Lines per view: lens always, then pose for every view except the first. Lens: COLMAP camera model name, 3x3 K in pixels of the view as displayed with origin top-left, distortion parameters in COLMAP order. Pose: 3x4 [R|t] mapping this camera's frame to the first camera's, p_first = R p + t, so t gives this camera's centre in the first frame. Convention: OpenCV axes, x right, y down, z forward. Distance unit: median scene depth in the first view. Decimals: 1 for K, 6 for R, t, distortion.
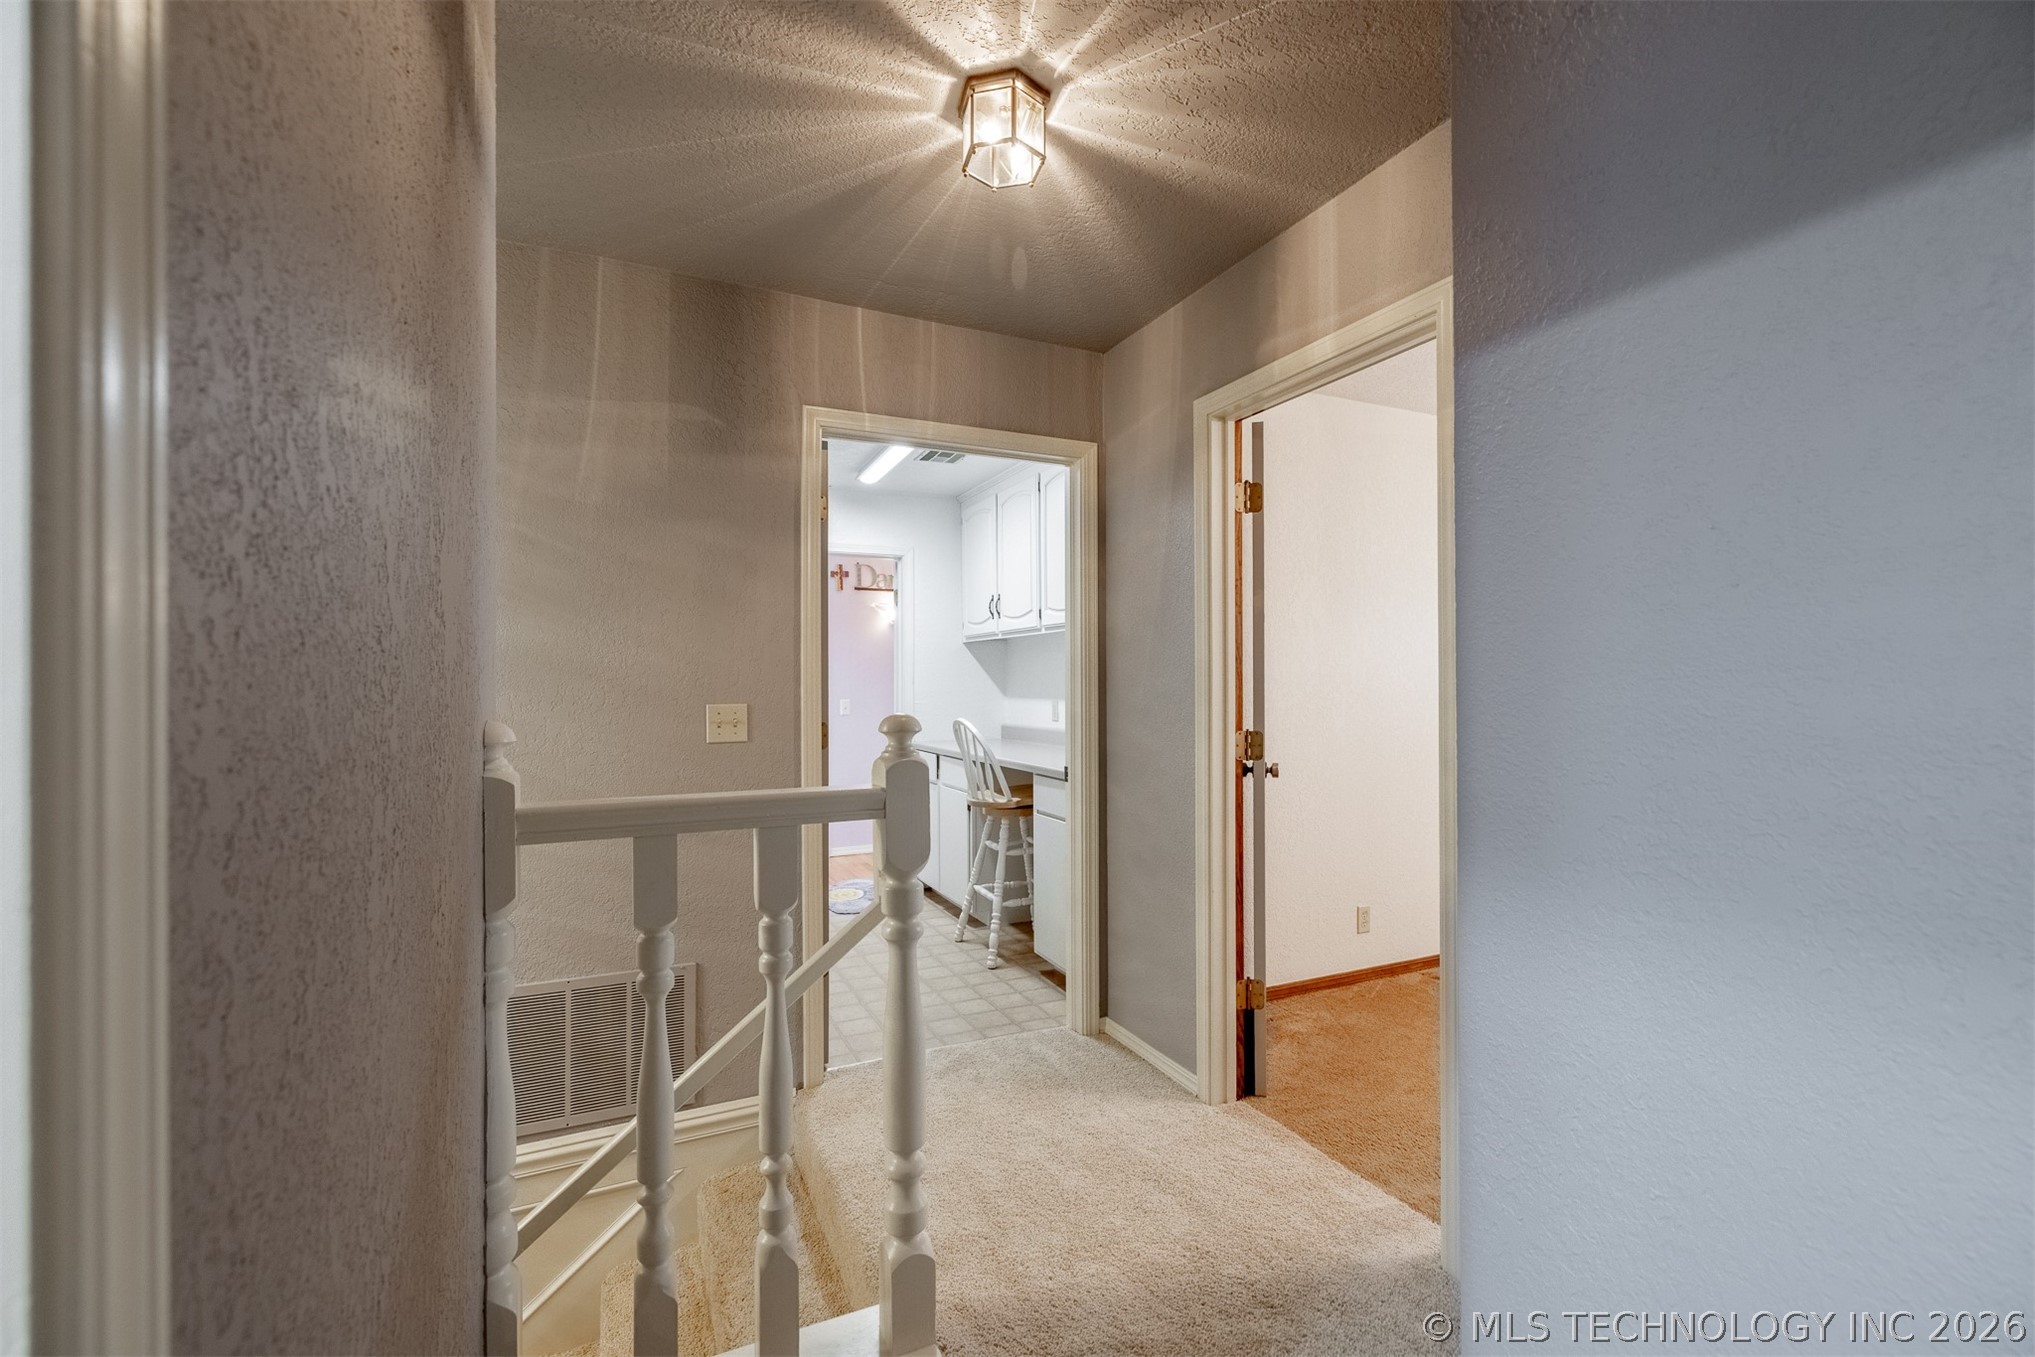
lens RADIAL K [[860.8, 0, 1004.4], [0, 860.8, 673.3], [0, 0, 1]] dist [-0.000974, -0.001275]
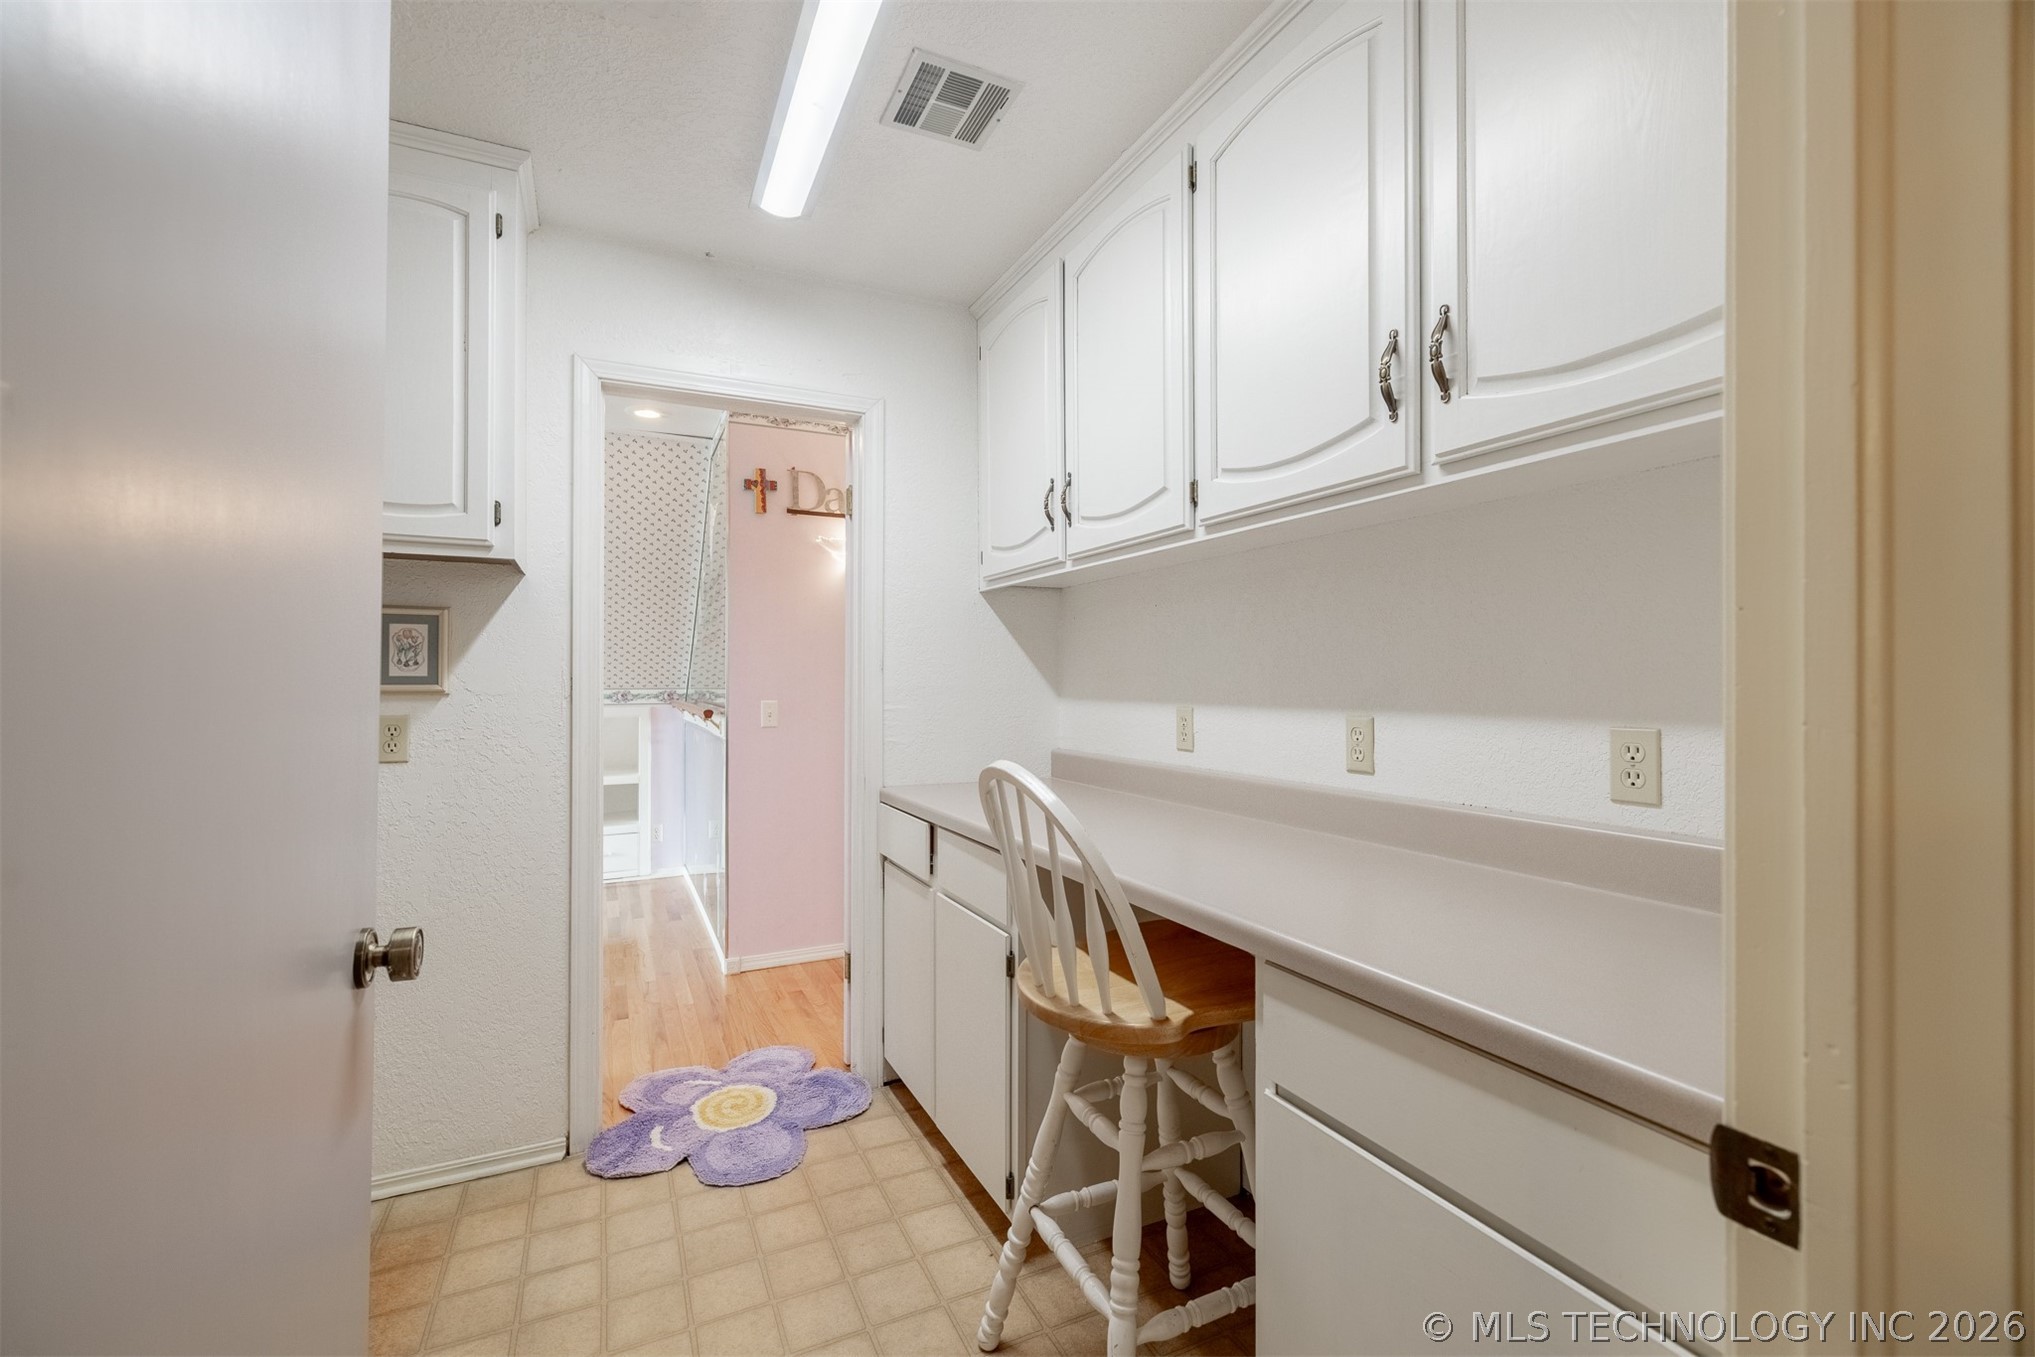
lens RADIAL K [[860.8, 0, 1004.4], [0, 860.8, 673.3], [0, 0, 1]] dist [-0.000974, -0.001275]
pose [[0.999780, 0.006851, 0.019832, -0.048385], [-0.006859, 0.999976, 0.000336, 0.014224], [-0.019829, -0.000472, 0.999803, 0.539162]]
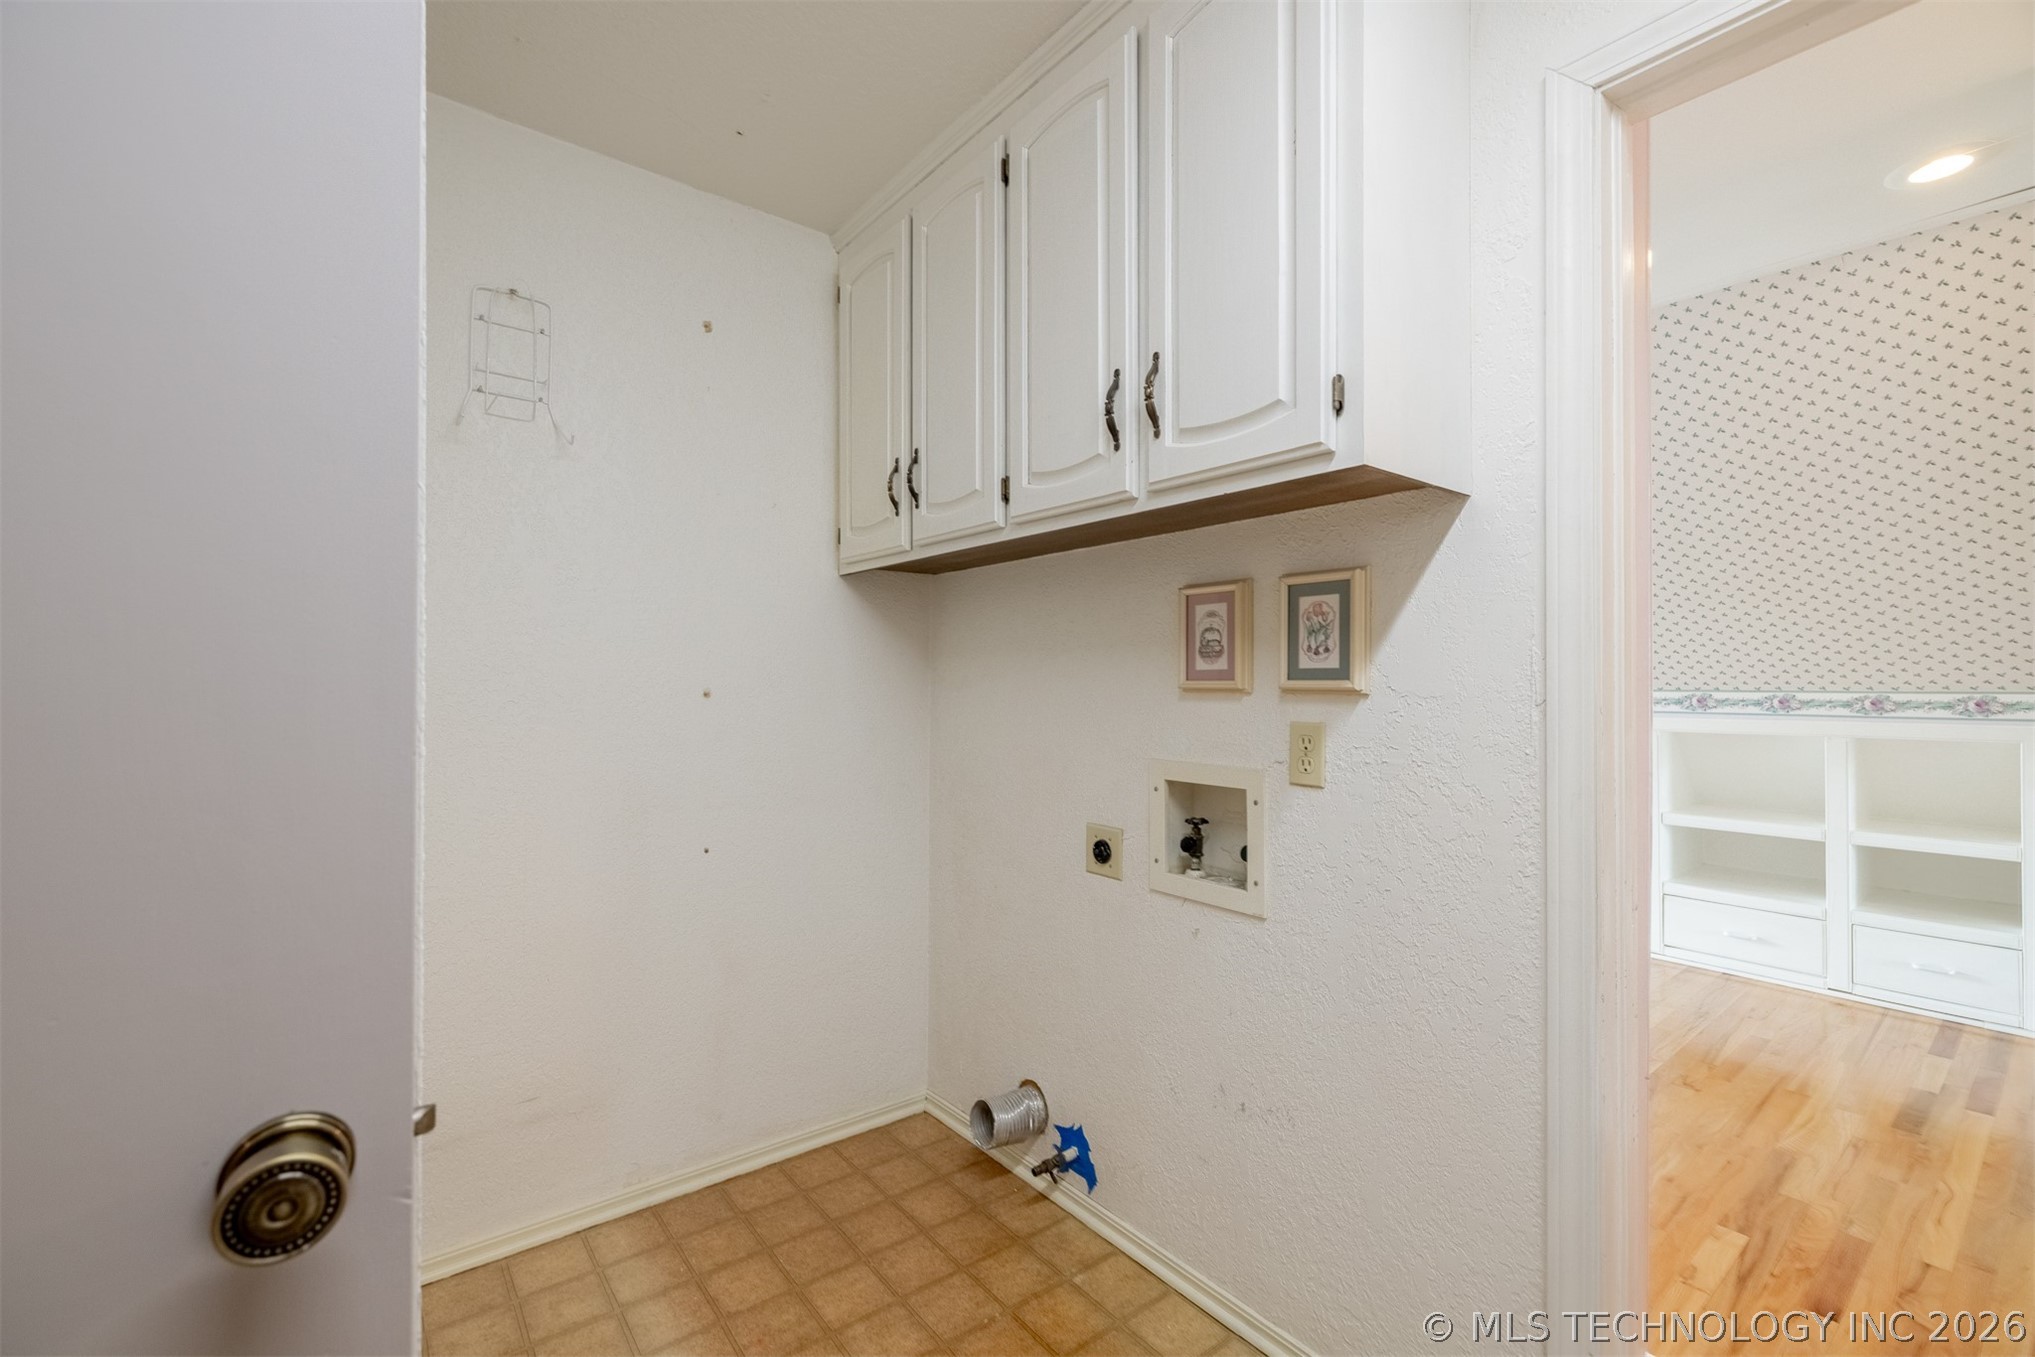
lens RADIAL K [[860.8, 0, 1004.4], [0, 860.8, 673.3], [0, 0, 1]] dist [-0.000974, -0.001275]
pose [[0.232416, -0.001897, -0.972615, -0.061045], [0.006092, 0.999981, -0.000494, 0.018091], [0.972597, -0.005811, 0.232424, 0.741670]]
